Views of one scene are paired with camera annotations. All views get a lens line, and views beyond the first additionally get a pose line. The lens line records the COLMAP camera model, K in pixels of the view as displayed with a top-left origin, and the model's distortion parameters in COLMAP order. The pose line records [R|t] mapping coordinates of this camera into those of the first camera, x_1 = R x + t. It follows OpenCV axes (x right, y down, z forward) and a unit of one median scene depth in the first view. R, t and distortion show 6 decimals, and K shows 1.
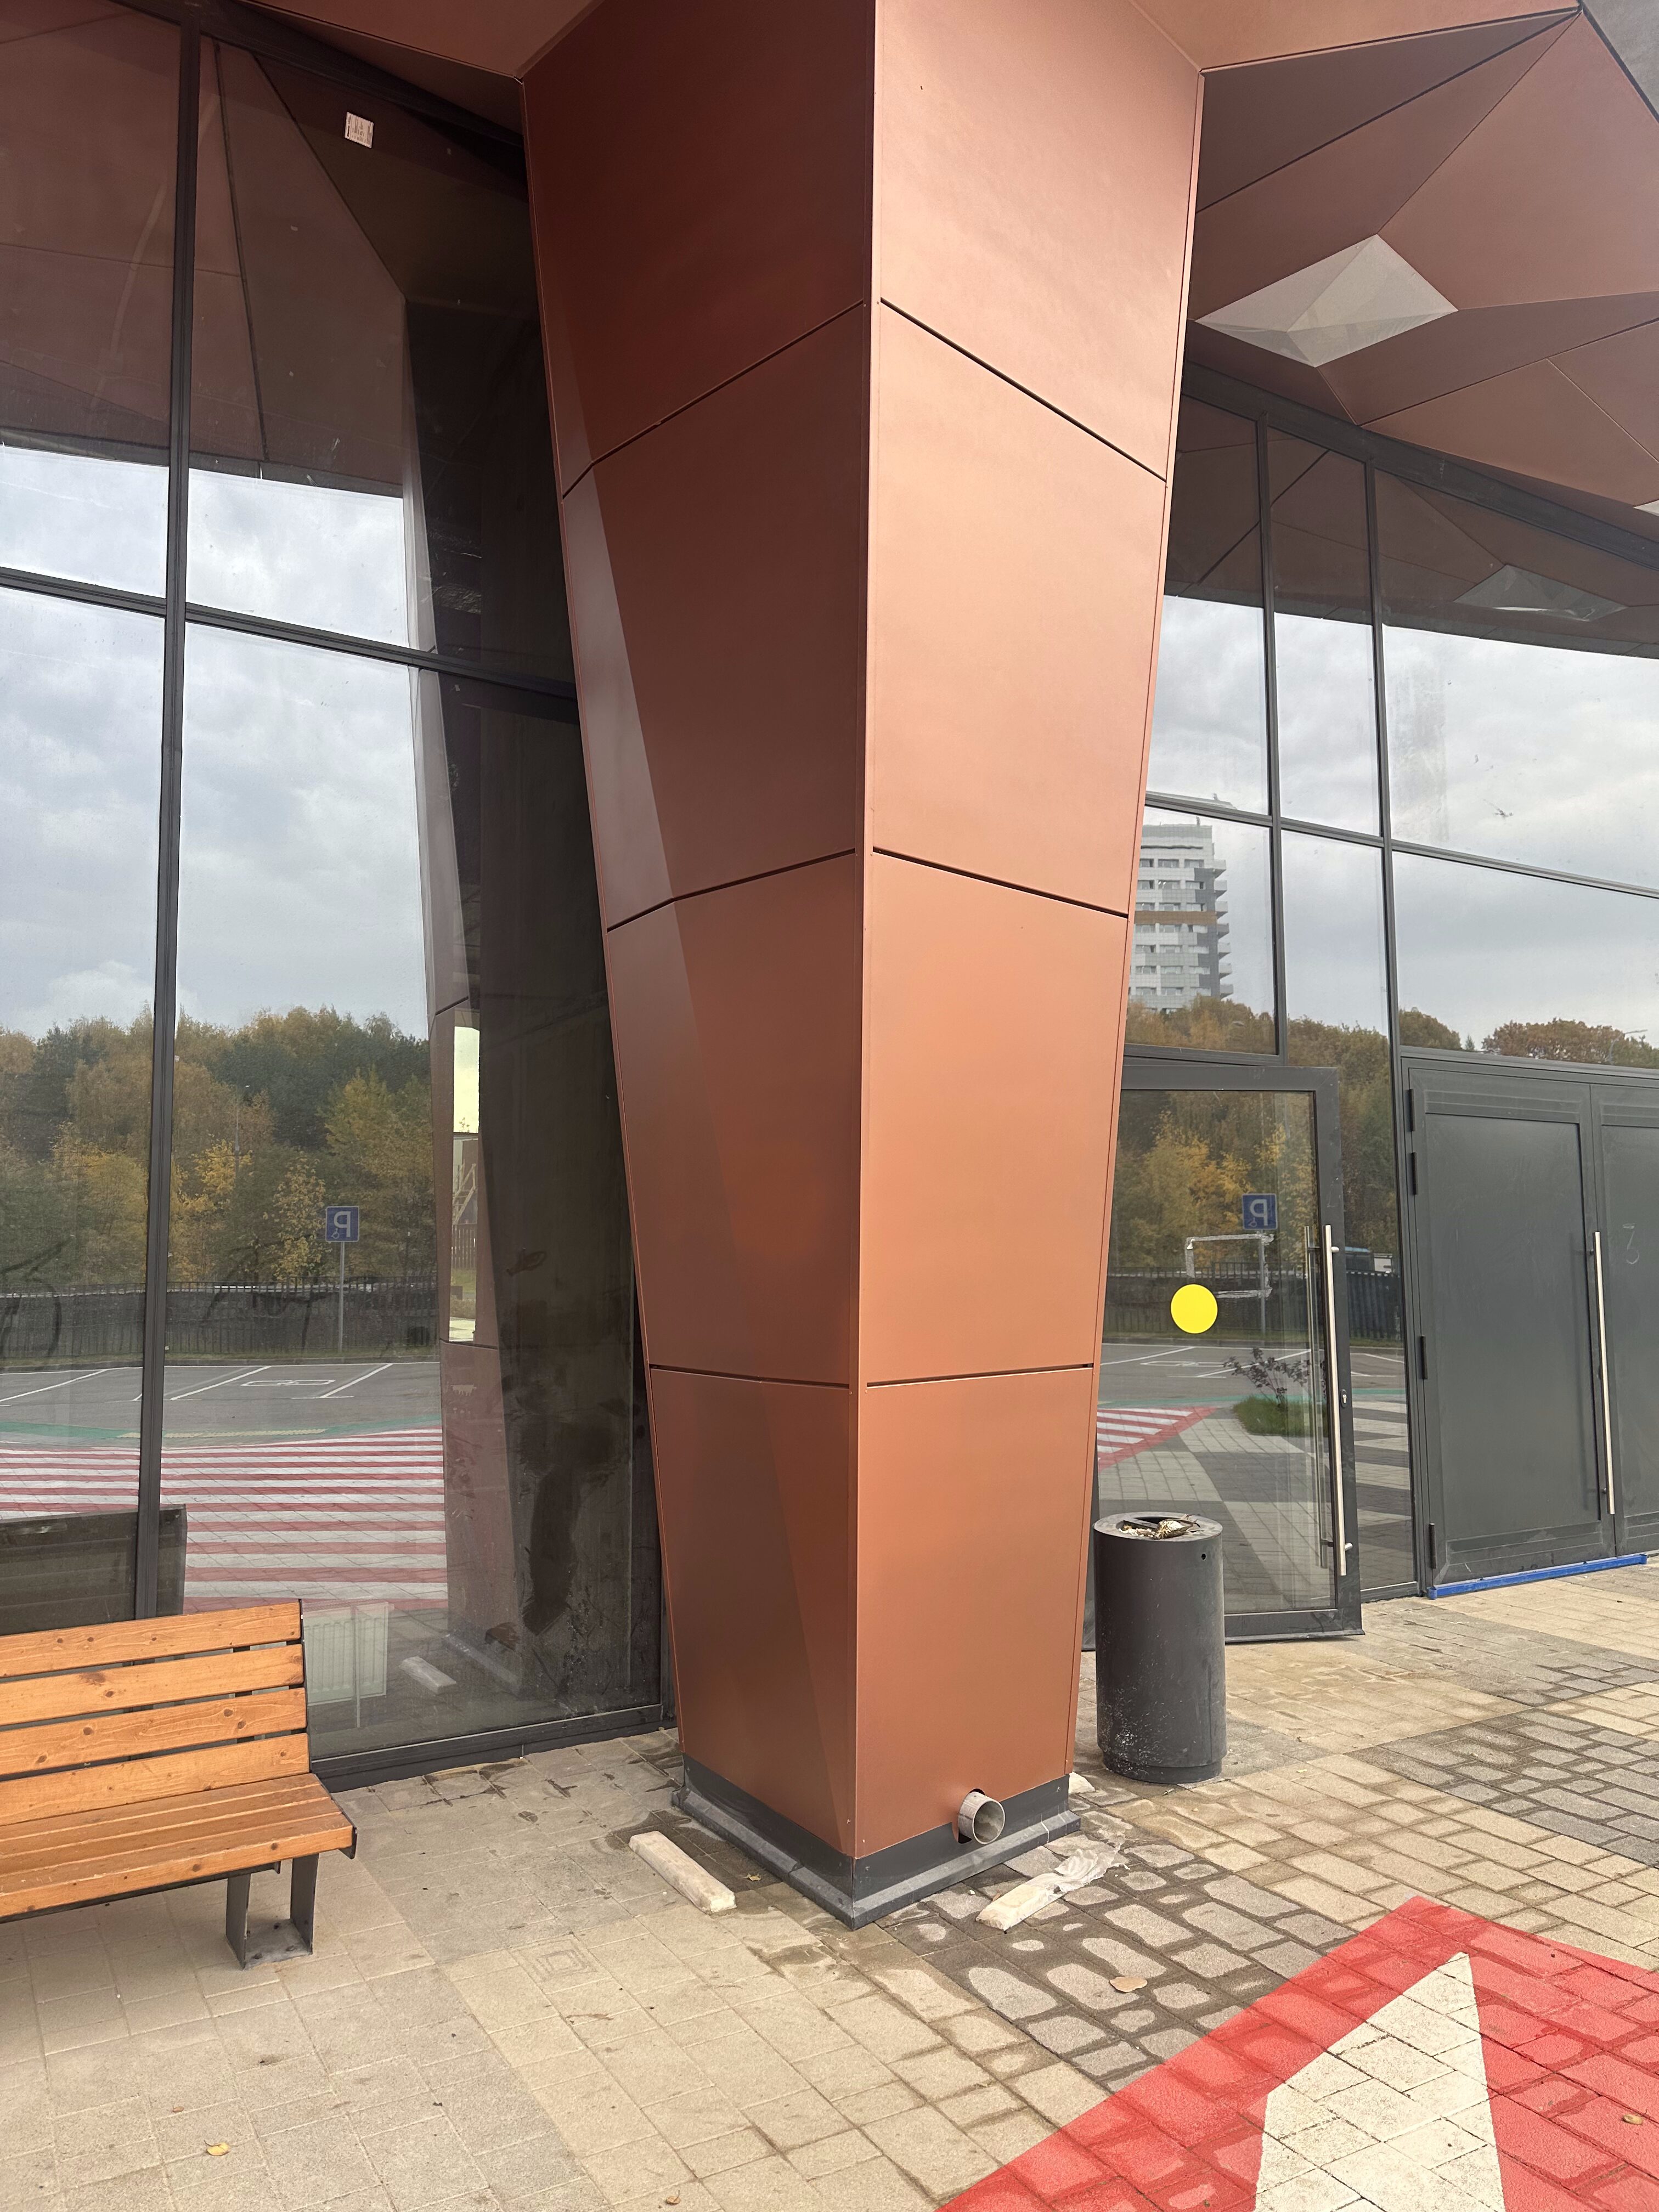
lens RADIAL K [[1526.6, 0, 846.5], [0, 1526.6, 1115.6], [0, 0, 1]] dist [0.037338, -0.047033]
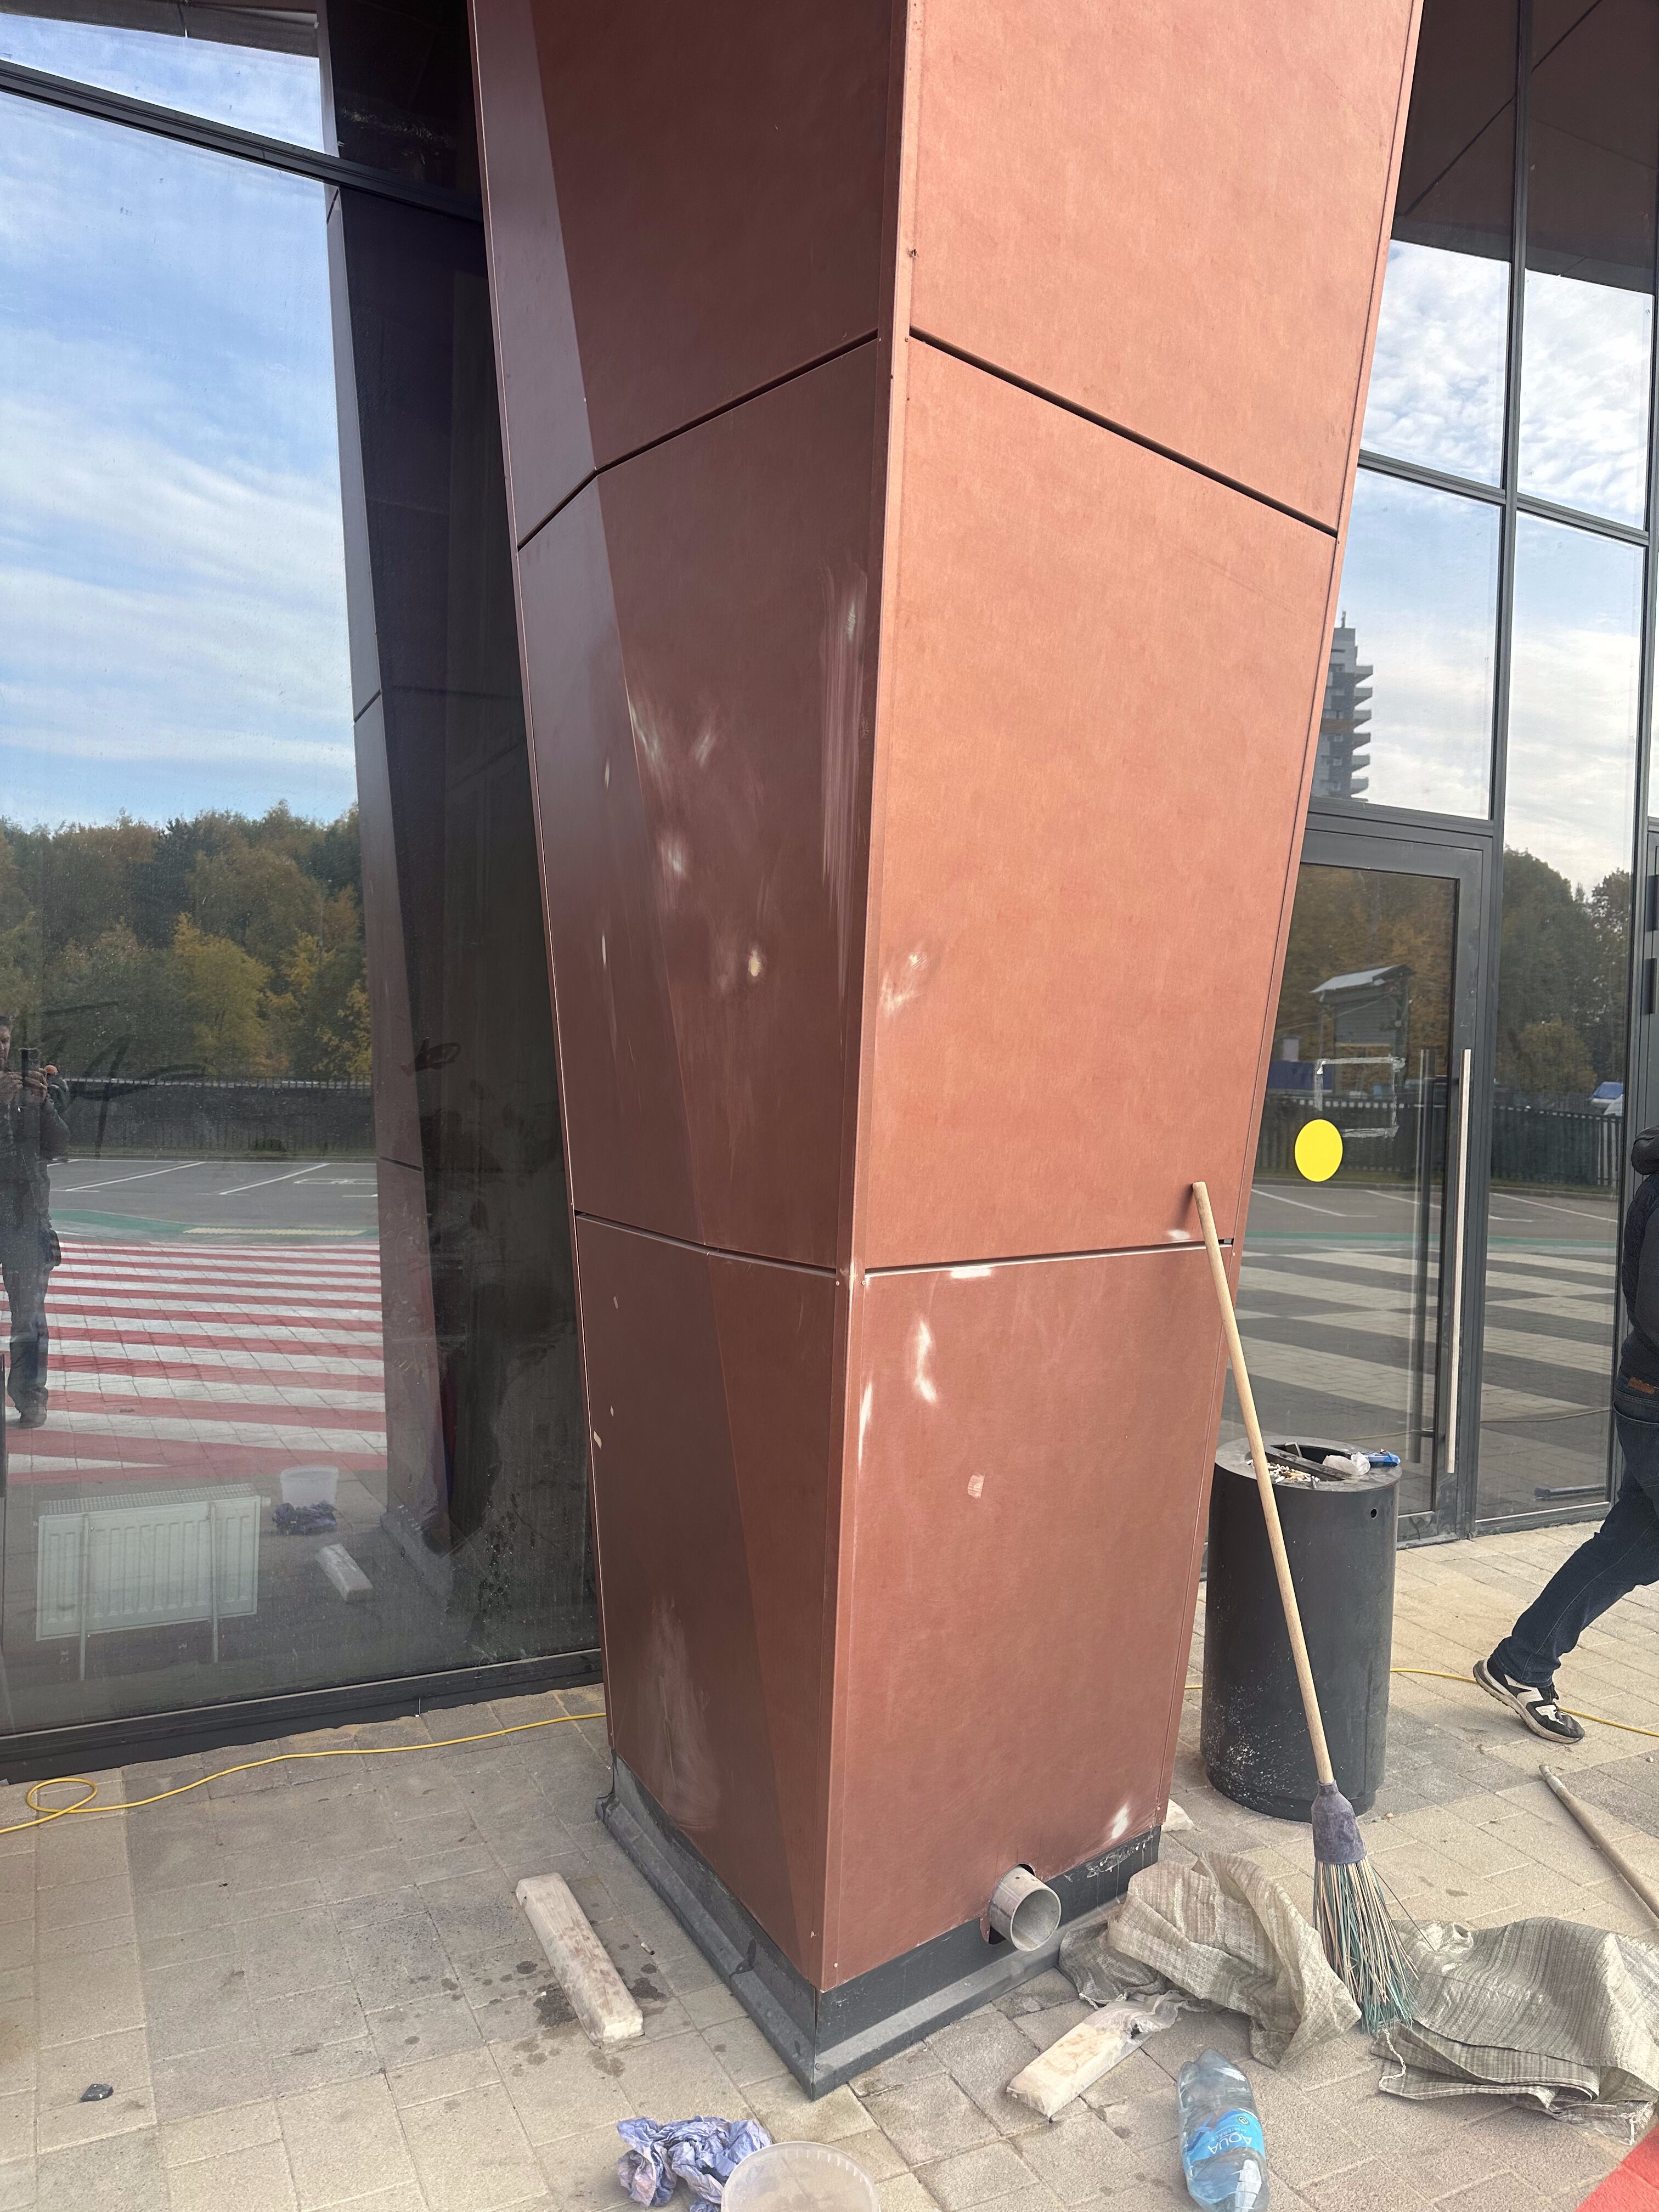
lens RADIAL K [[1526.6, 0, 846.5], [0, 1526.6, 1115.6], [0, 0, 1]] dist [0.037338, -0.047033]
pose [[0.997021, 0.040932, -0.065371, 0.037042], [-0.032797, 0.992111, 0.120999, 0.036313], [0.069808, -0.118494, 0.990498, 0.350349]]
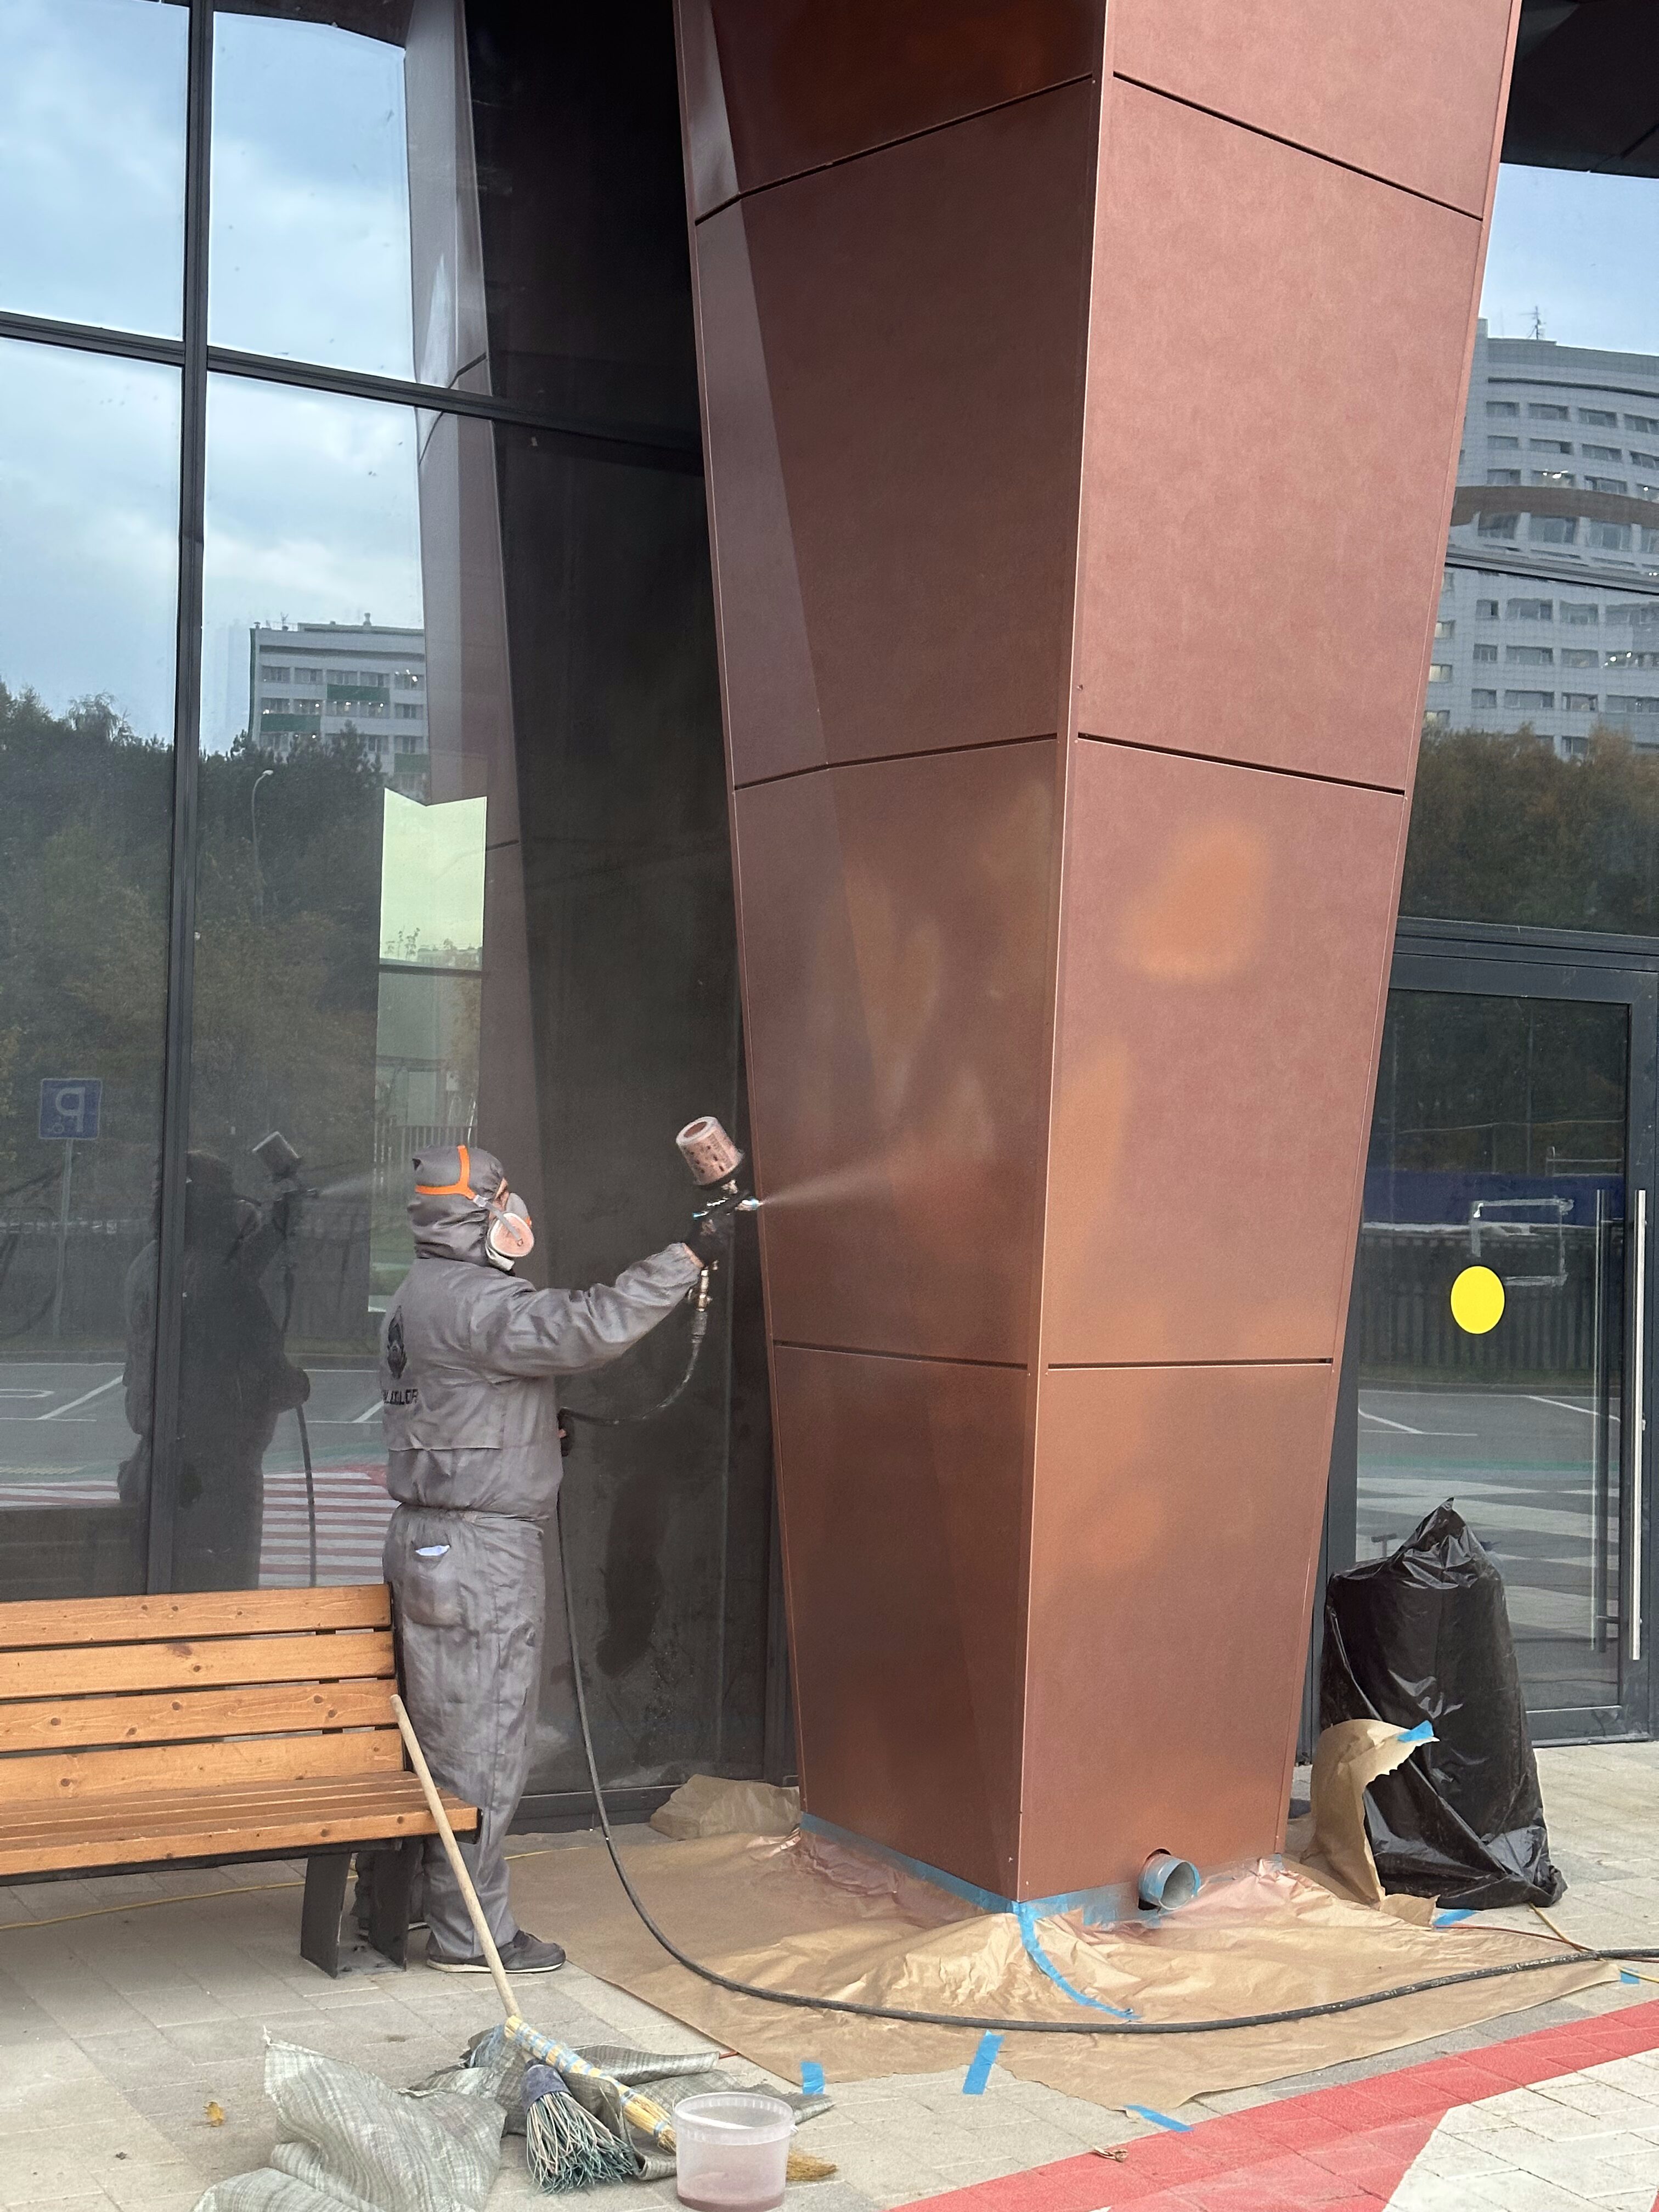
lens RADIAL K [[3148.7, 0, 825.2], [0, 3148.7, 1116.3], [0, 0, 1]] dist [0.135669, 0.008060]
pose [[0.997901, 0.034319, -0.054917, -0.016695], [-0.030608, 0.997280, 0.067048, -0.068195], [0.057068, -0.065226, 0.996237, -0.669120]]
